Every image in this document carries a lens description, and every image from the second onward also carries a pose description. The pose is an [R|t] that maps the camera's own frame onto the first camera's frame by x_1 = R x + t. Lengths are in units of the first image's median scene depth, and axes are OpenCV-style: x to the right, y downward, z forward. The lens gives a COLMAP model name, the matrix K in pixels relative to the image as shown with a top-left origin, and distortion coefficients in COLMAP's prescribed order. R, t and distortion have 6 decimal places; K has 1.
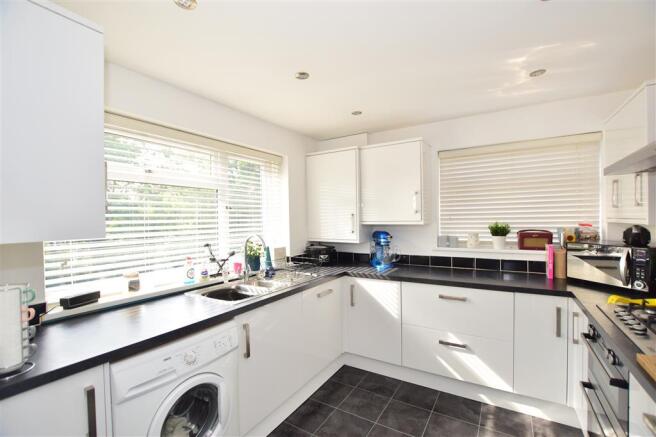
lens RADIAL K [[295.7, 0, 326.5], [0, 295.7, 219.6], [0, 0, 1]] dist [-0.004002, 0.000667]
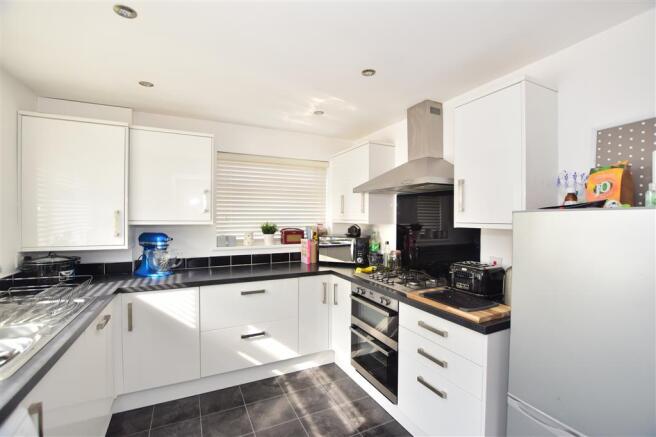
lens RADIAL K [[295.7, 0, 326.1], [0, 295.7, 219.6], [0, 0, 1]] dist [-0.004002, 0.000667]
pose [[0.546964, 0.010564, 0.837090, -0.292475], [-0.009759, 0.999933, -0.006242, 0.002886], [-0.837099, -0.004755, 0.547030, 0.161447]]
